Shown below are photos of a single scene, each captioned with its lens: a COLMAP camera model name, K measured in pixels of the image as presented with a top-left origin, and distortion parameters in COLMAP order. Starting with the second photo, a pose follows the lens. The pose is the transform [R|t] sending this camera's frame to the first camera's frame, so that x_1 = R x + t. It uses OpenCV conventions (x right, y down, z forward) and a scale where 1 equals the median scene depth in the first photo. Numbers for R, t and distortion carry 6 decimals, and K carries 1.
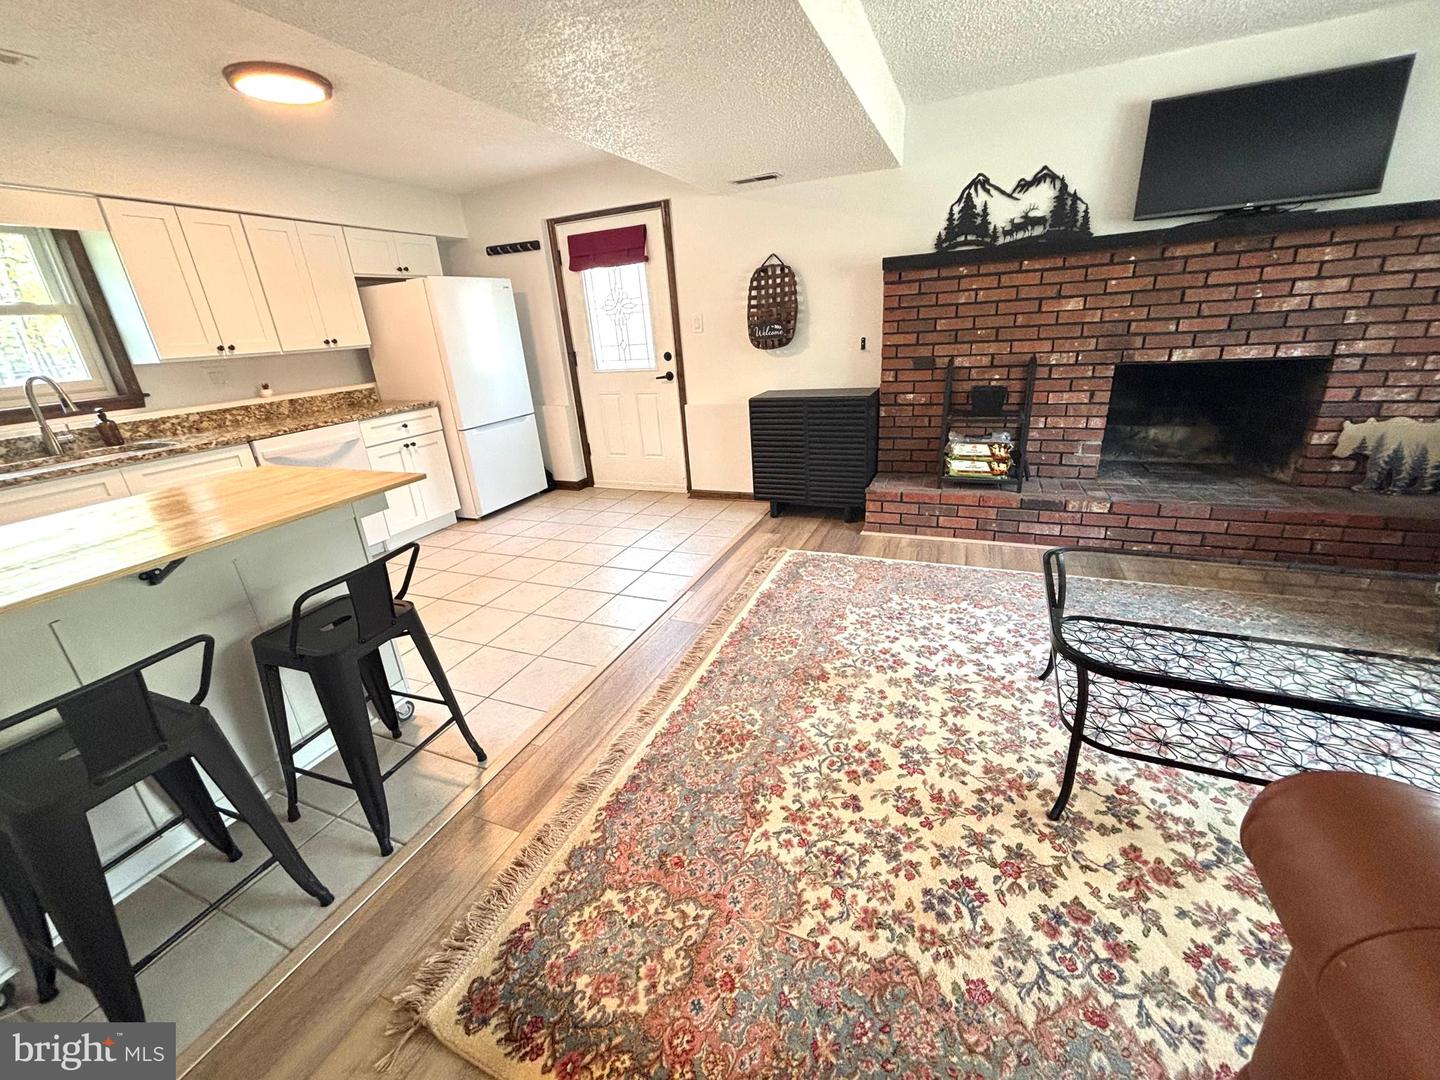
lens RADIAL K [[582.0, 0, 721.3], [0, 582.0, 535.6], [0, 0, 1]] dist [0.001022, 0.000620]
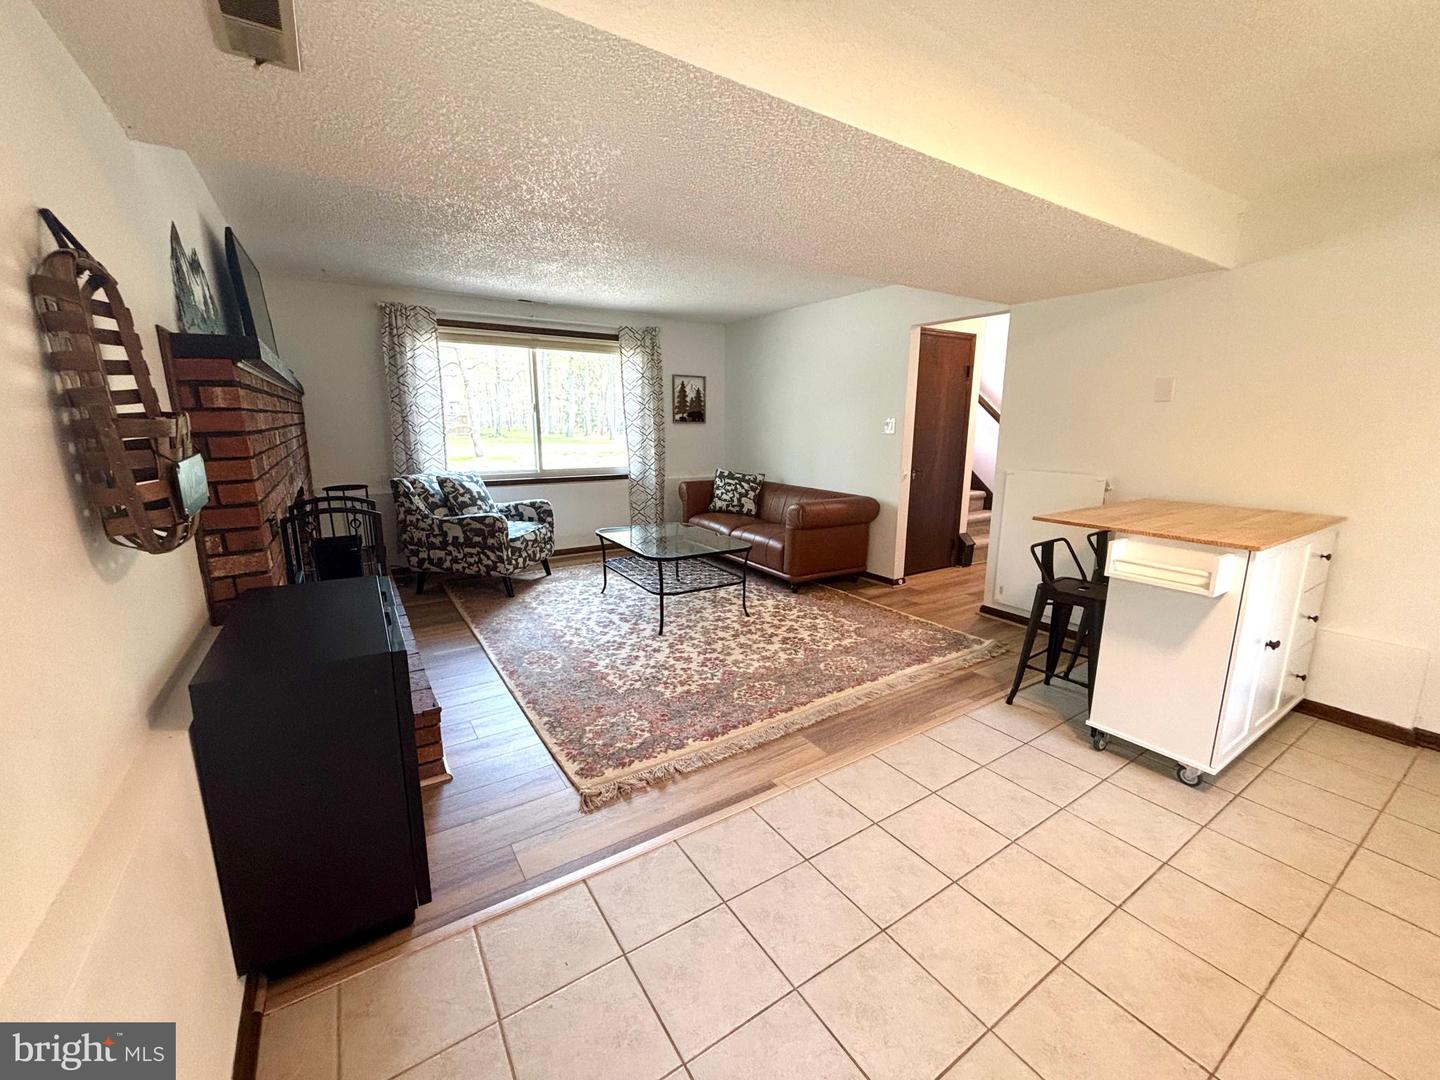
lens RADIAL K [[582.0, 0, 721.8], [0, 582.0, 530.4], [0, 0, 1]] dist [0.001022, 0.000620]
pose [[-0.831436, -0.042166, 0.554019, -0.371370], [0.239582, 0.872449, 0.425951, -0.486432], [-0.501314, 0.486884, -0.715283, 1.349166]]
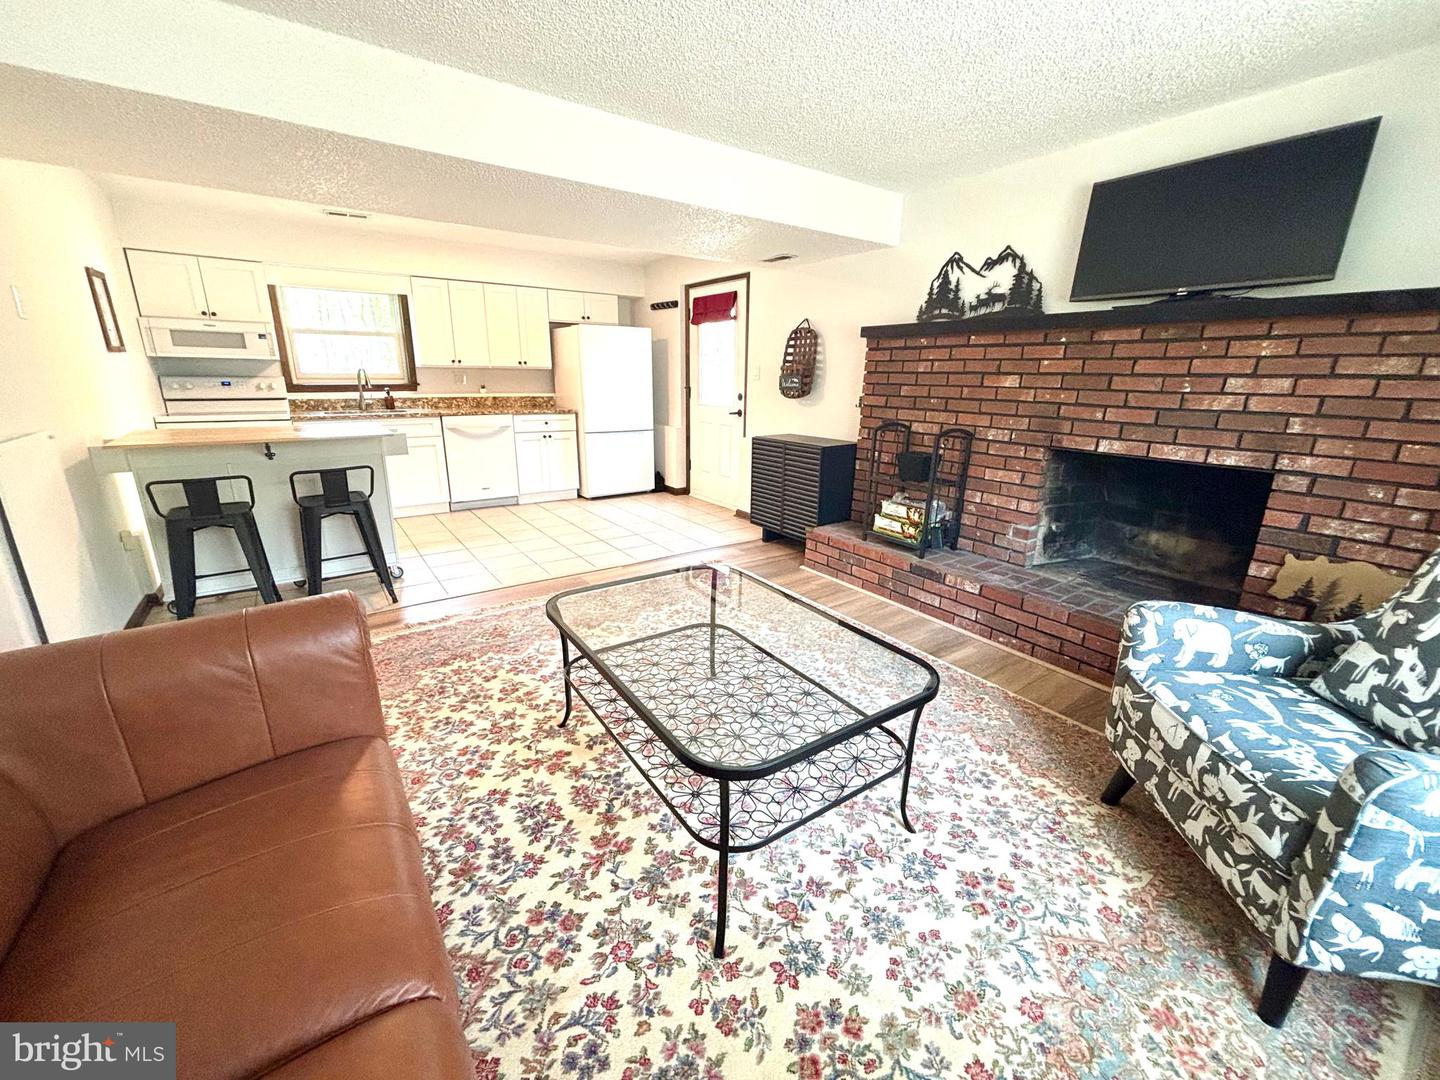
lens RADIAL K [[582.0, 0, 719.1], [0, 582.0, 537.2], [0, 0, 1]] dist [0.001022, 0.000620]
pose [[0.850510, 0.218184, -0.478569, 0.722845], [-0.248660, 0.968591, -0.000328, -0.023531], [0.463466, 0.119279, 0.878050, -0.052316]]
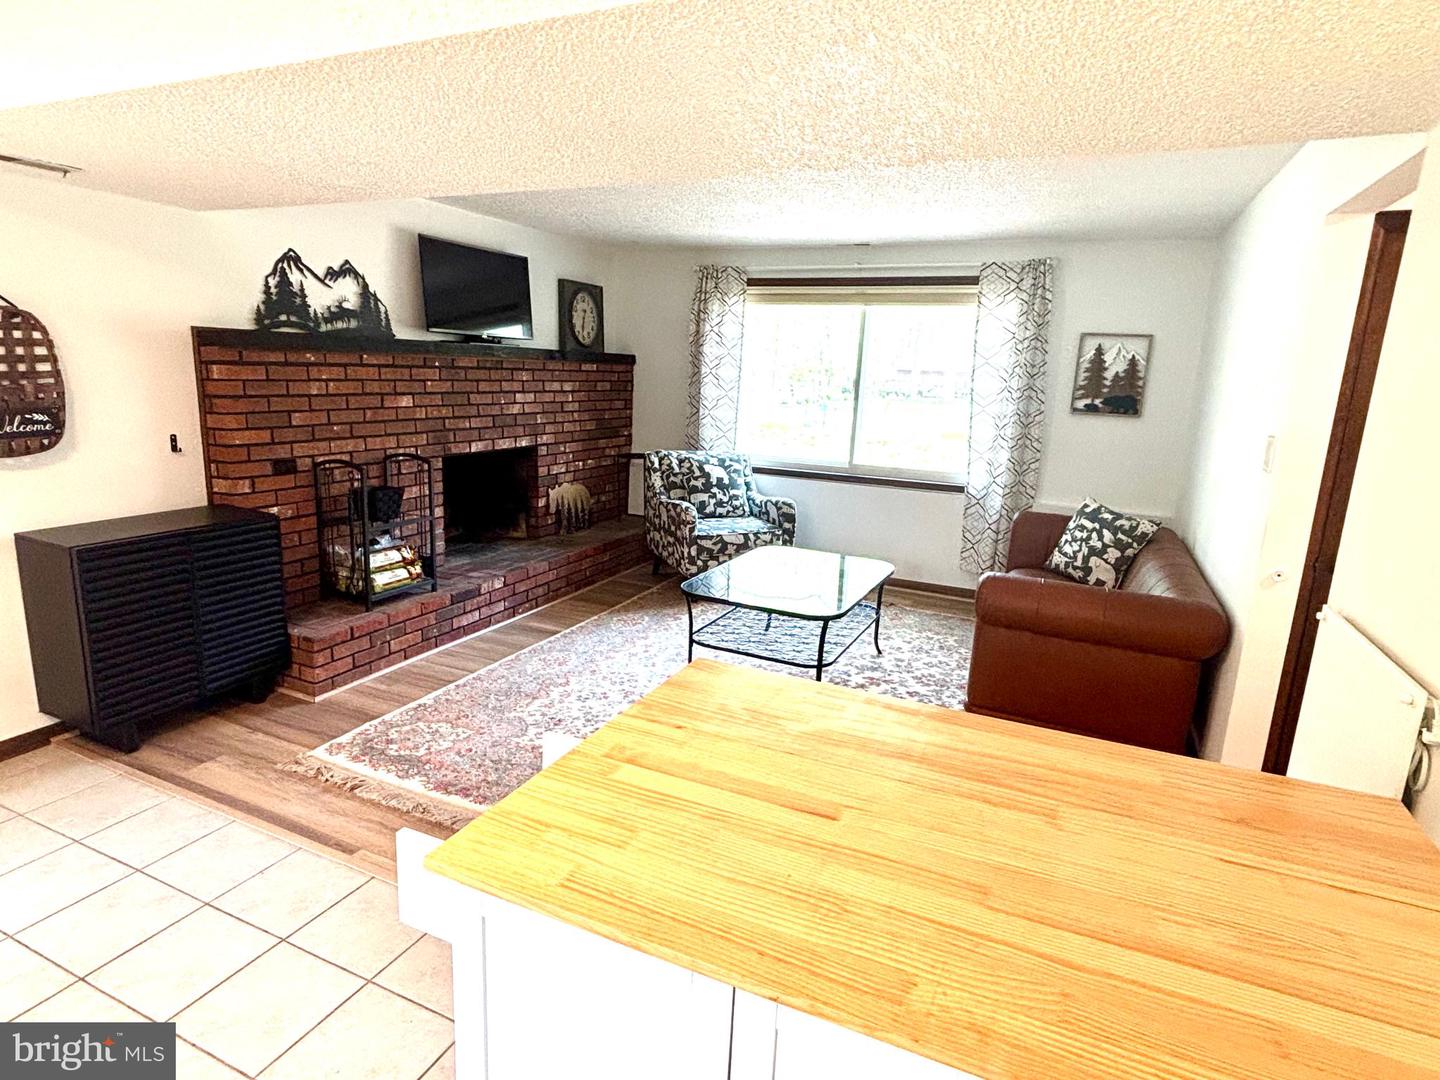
lens RADIAL K [[779.3, 0, 709.5], [0, 779.3, 540.8], [0, 0, 1]] dist [-0.006495, -0.004393]
pose [[0.028711, -0.147412, 0.988658, -0.749752], [0.308689, 0.942030, 0.131495, -0.188811], [-0.950730, 0.301413, 0.072551, 0.484614]]
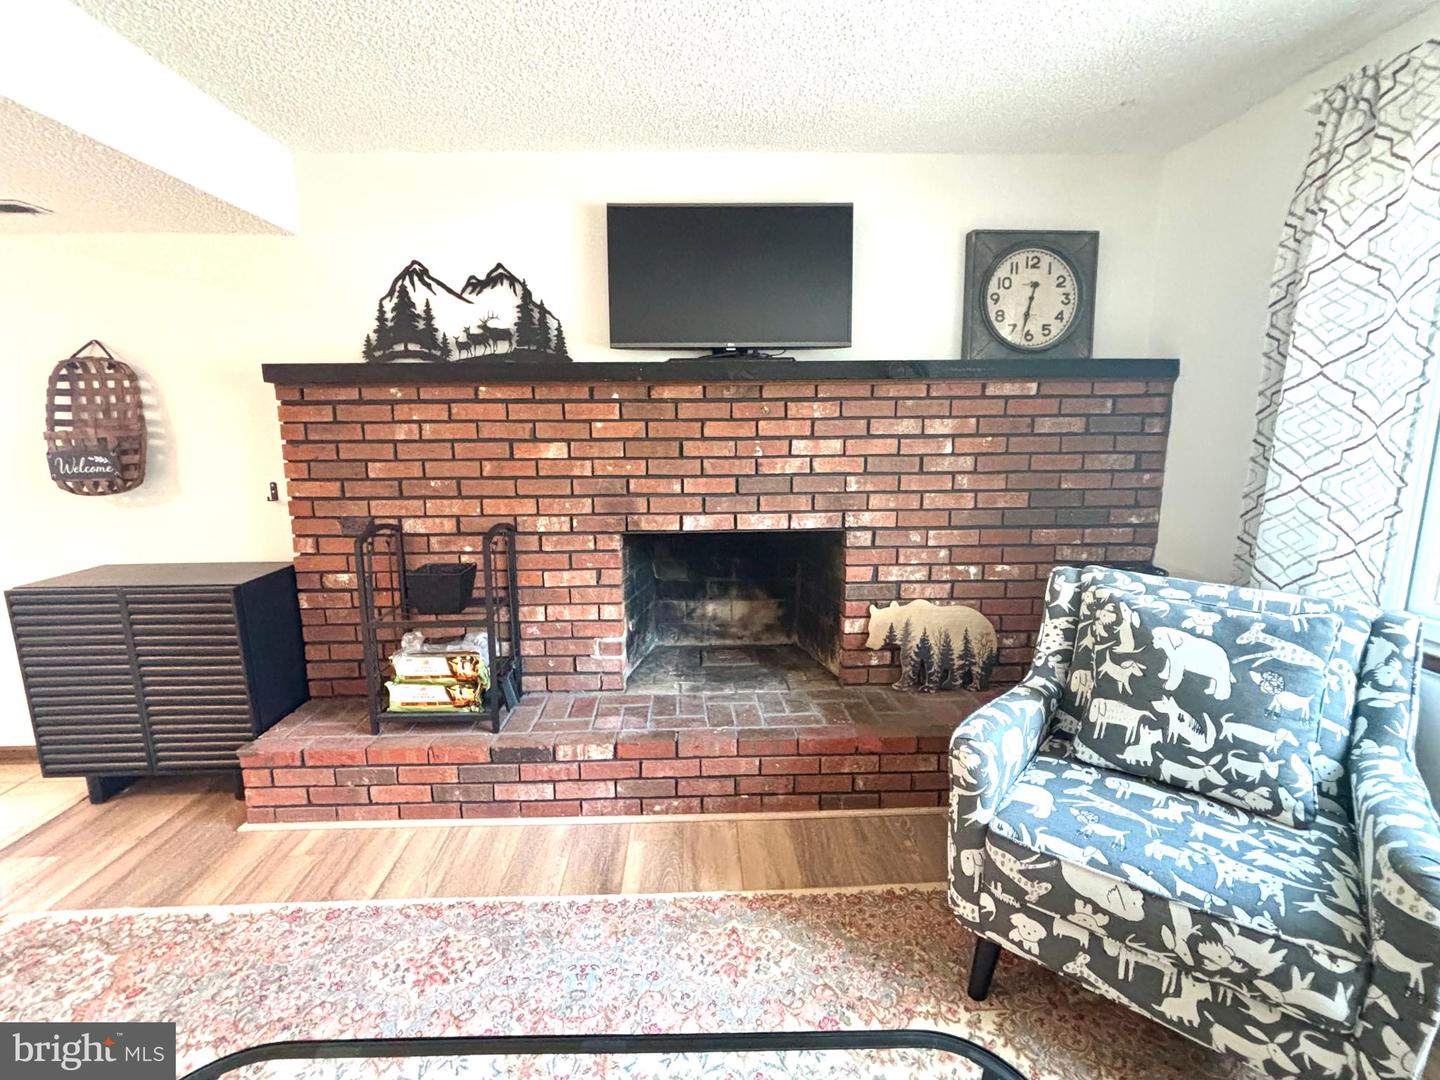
lens RADIAL K [[655.2, 0, 718.8], [0, 655.2, 539.7], [0, 0, 1]] dist [0.002529, -0.001497]
pose [[0.899844, -0.015318, 0.435942, 0.443412], [0.100776, 0.979648, -0.173594, -0.137007], [-0.424411, 0.200140, 0.883074, 0.243738]]
